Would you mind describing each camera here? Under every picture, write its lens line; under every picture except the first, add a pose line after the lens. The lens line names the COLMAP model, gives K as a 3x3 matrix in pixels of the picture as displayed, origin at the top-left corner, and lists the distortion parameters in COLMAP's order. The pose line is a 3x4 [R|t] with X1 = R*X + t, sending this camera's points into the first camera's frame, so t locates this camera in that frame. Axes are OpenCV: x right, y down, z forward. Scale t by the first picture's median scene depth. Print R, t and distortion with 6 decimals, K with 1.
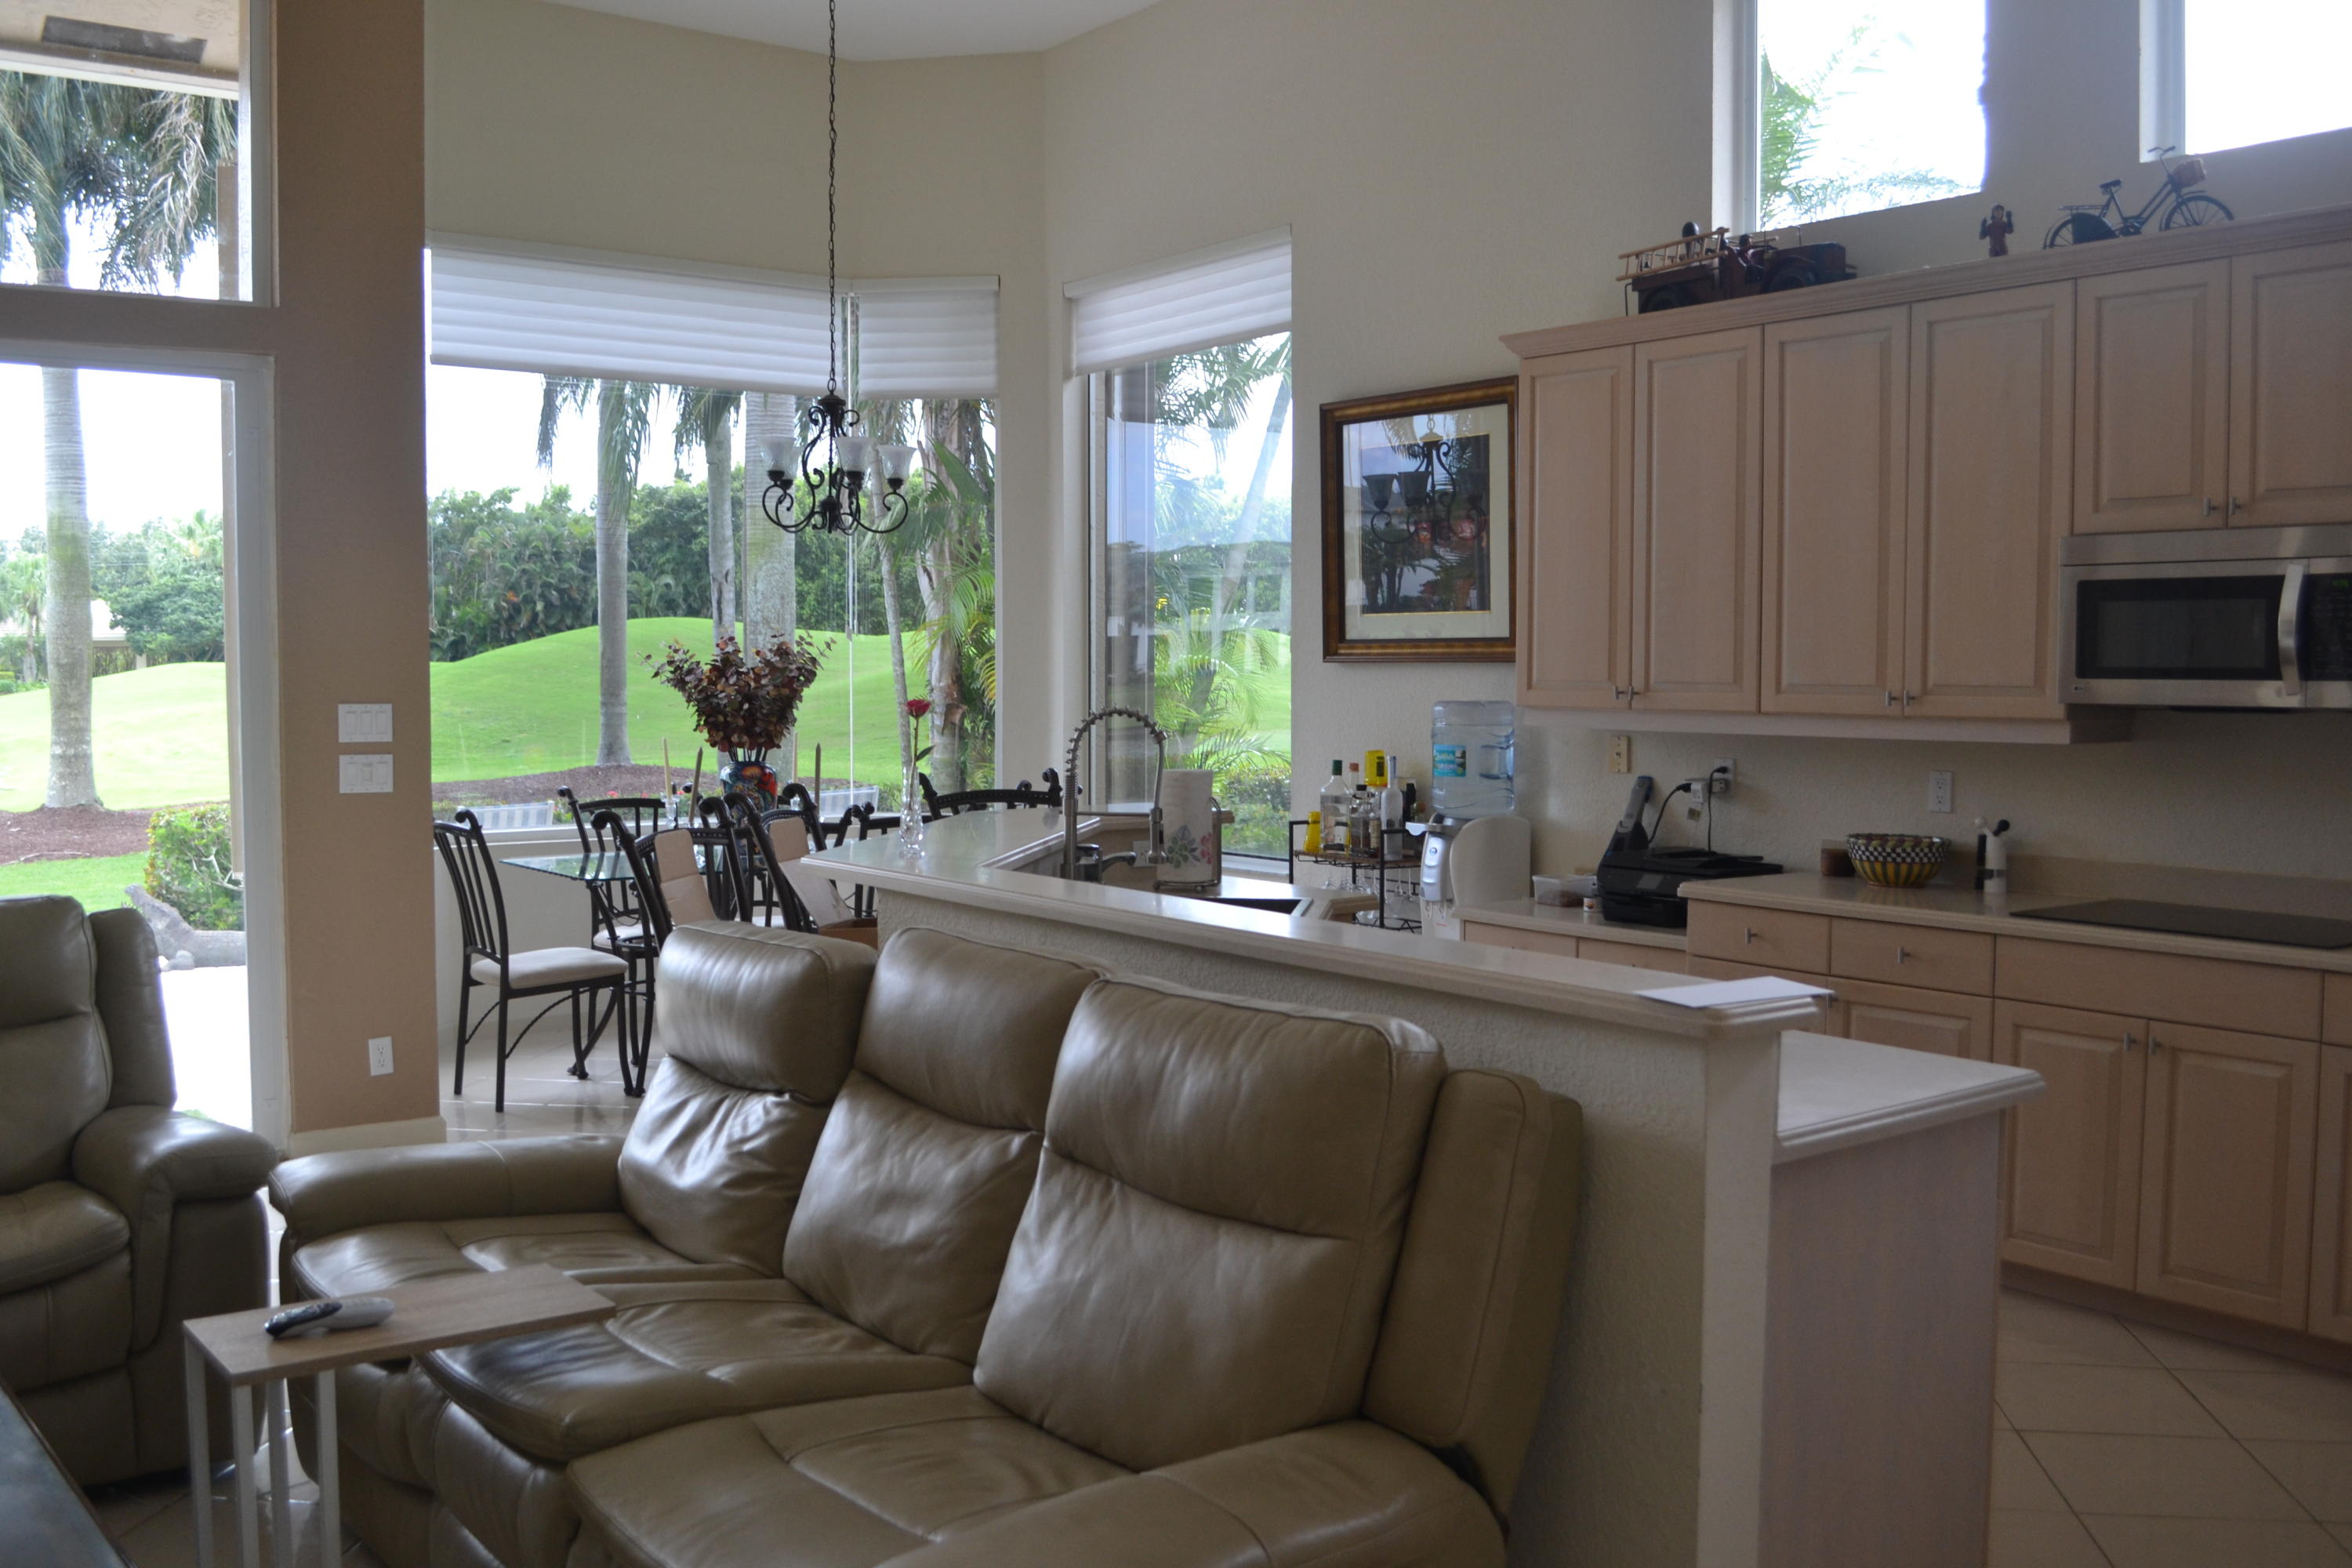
lens RADIAL K [[2098.8, 0, 1176.0], [0, 2098.8, 784.0], [0, 0, 1]] dist [-0.071320, 0.010266]
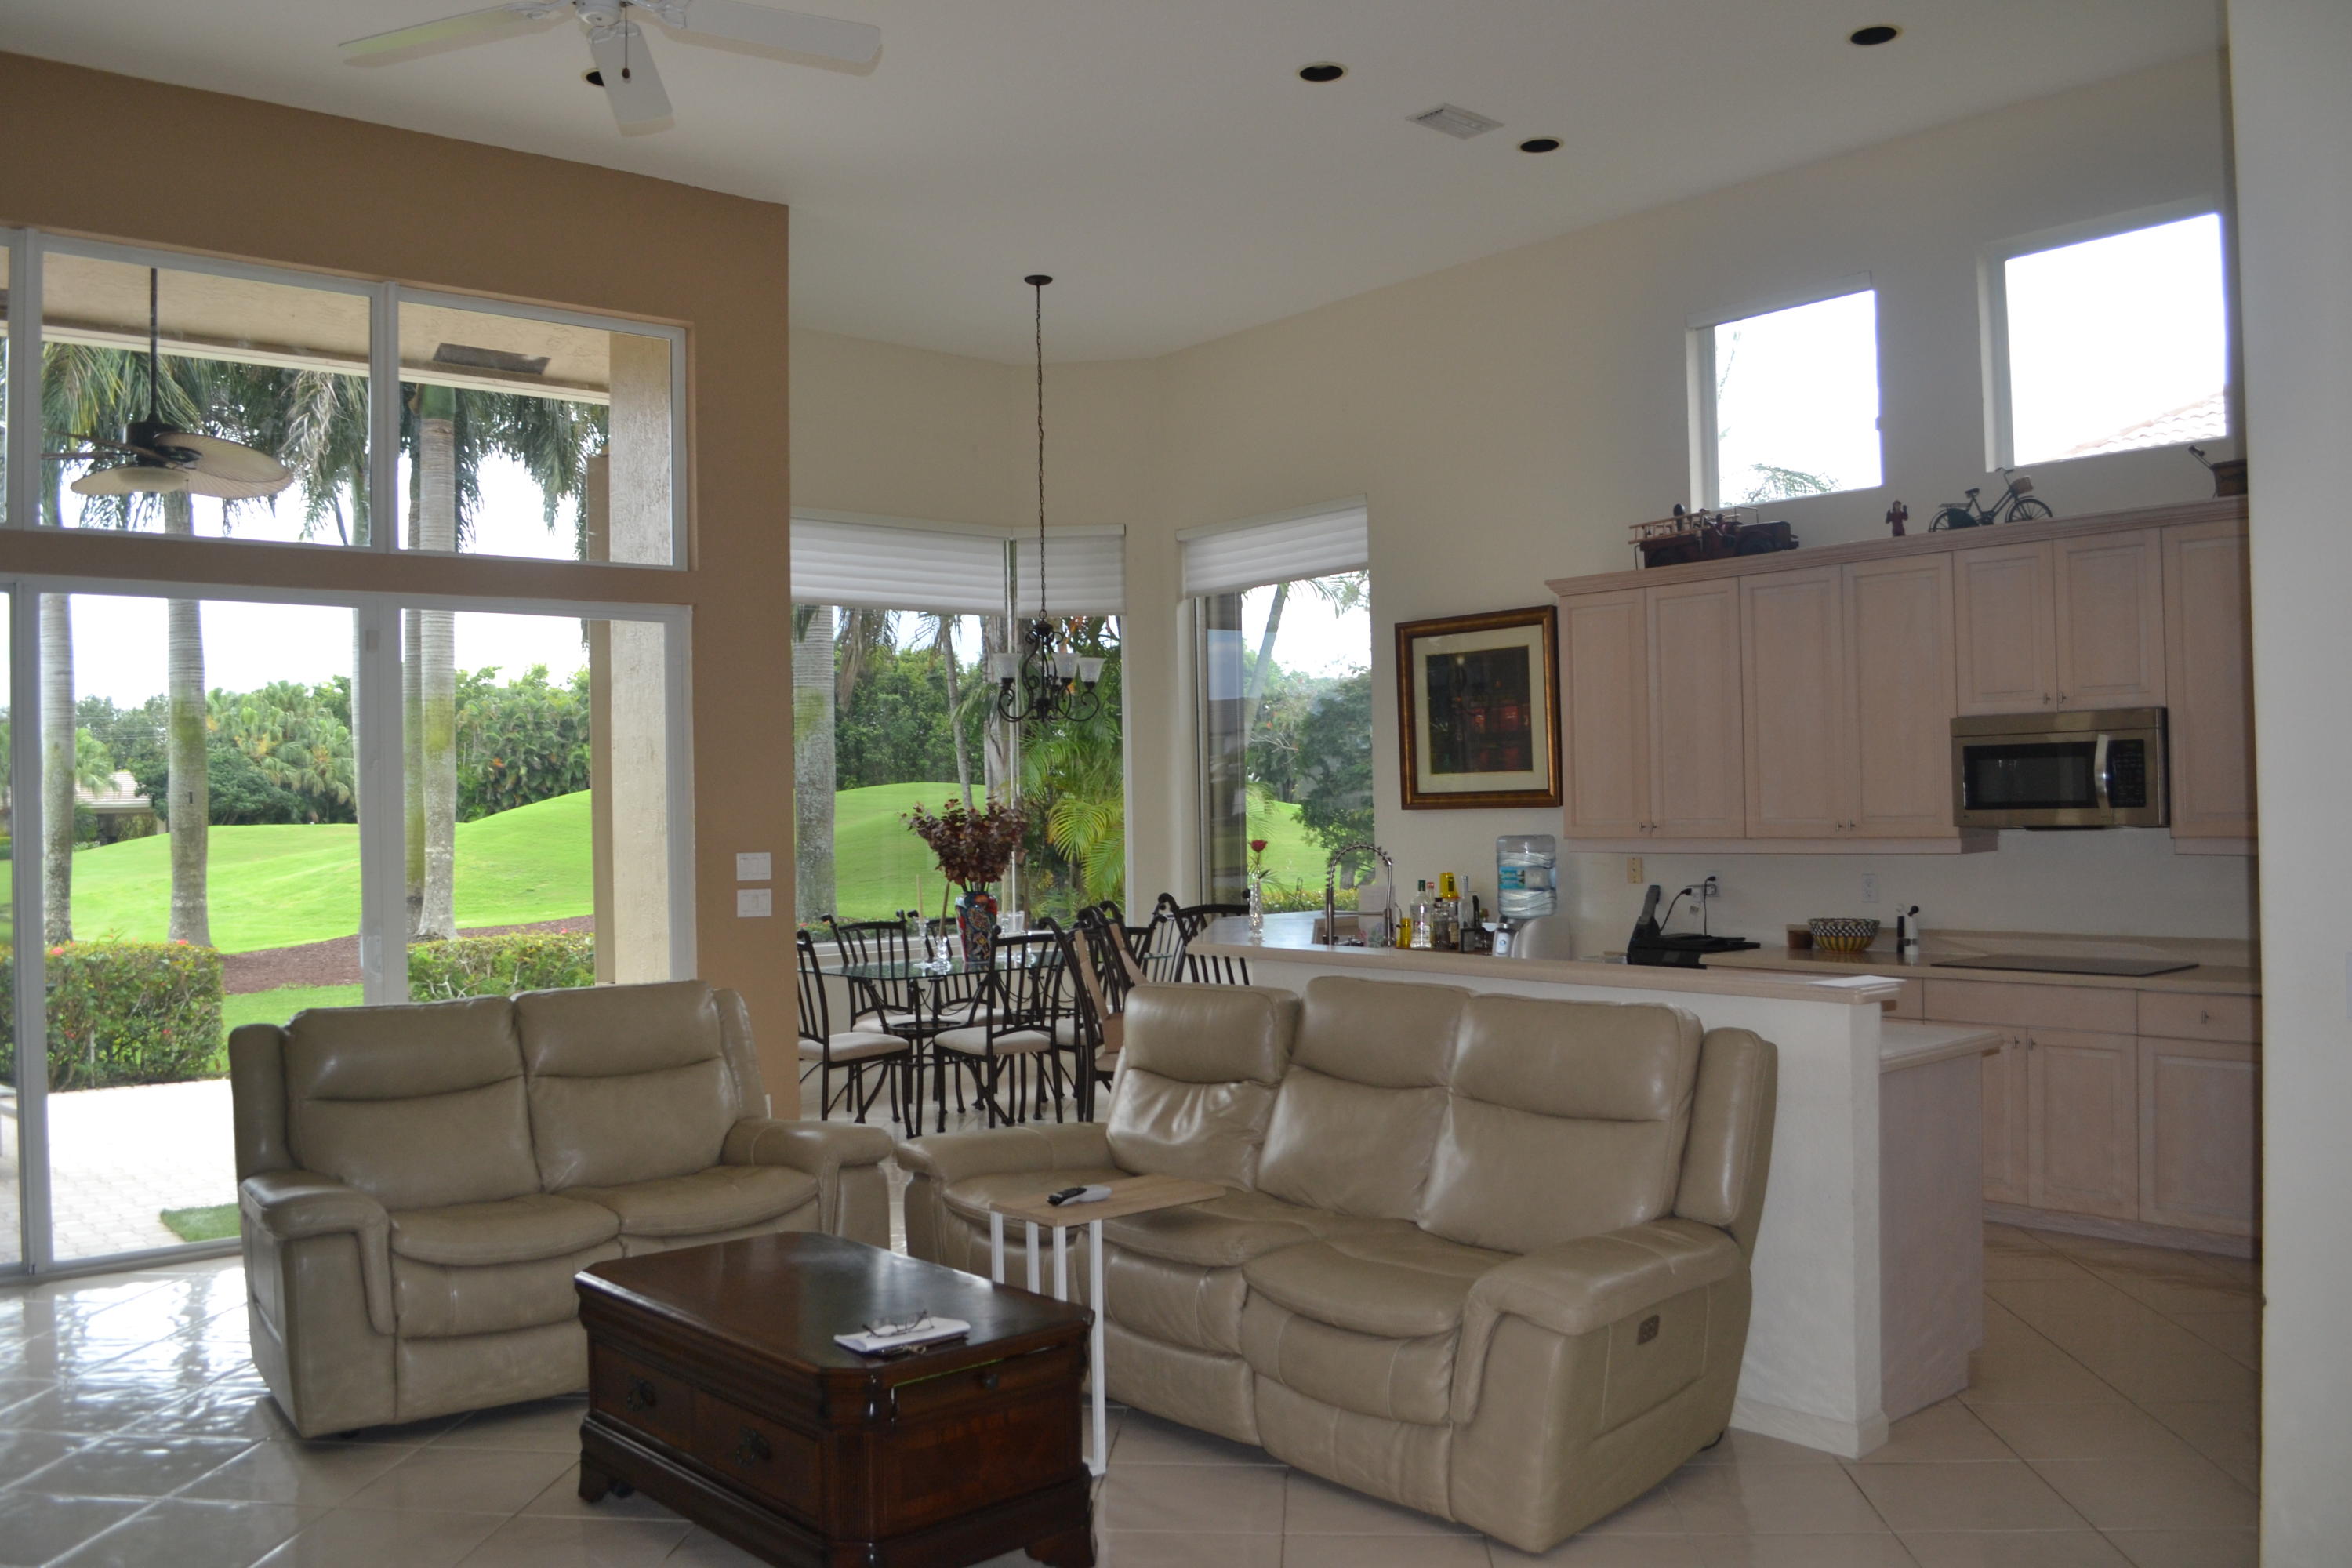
lens RADIAL K [[1891.4, 0, 1176.0], [0, 1891.4, 784.0], [0, 0, 1]] dist [-0.080273, 0.015944]
pose [[0.998024, -0.018850, 0.059943, -0.163771], [0.023069, 0.997246, -0.070483, 0.009730], [-0.058449, 0.071727, 0.995710, -0.243468]]
